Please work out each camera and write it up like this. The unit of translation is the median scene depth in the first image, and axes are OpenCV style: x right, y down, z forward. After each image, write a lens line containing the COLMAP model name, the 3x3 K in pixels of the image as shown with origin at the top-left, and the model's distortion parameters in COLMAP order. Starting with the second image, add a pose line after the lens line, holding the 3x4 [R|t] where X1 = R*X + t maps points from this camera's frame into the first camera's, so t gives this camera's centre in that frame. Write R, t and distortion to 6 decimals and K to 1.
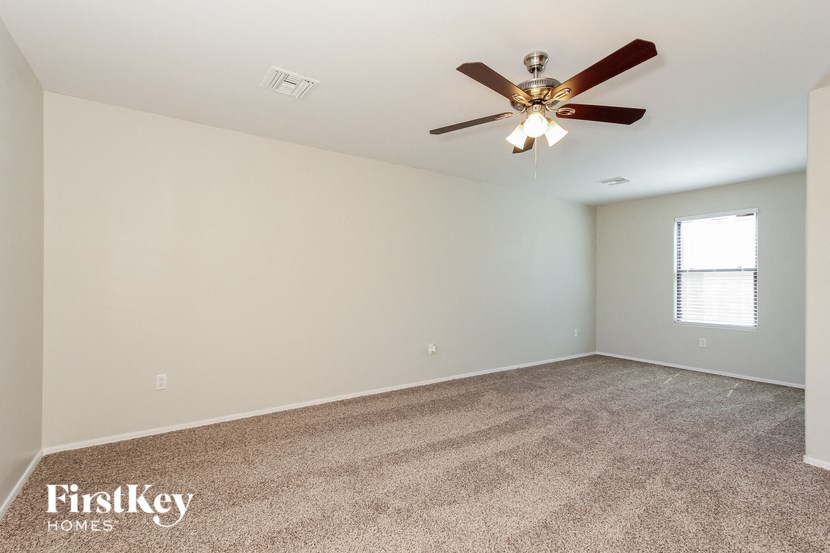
lens RADIAL K [[388.1, 0, 414.7], [0, 388.1, 280.8], [0, 0, 1]] dist [-0.002365, -0.000752]
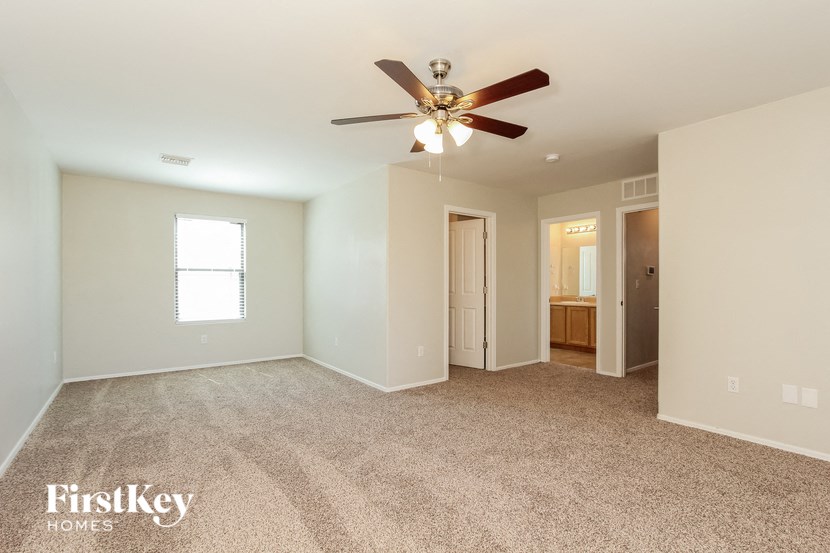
lens RADIAL K [[388.1, 0, 414.7], [0, 388.1, 280.8], [0, 0, 1]] dist [-0.002365, -0.000752]
pose [[-0.059432, 0.002915, 0.998228, -0.372816], [0.011469, 0.999932, -0.002237, 0.013651], [-0.998166, 0.011316, -0.059462, 0.601452]]
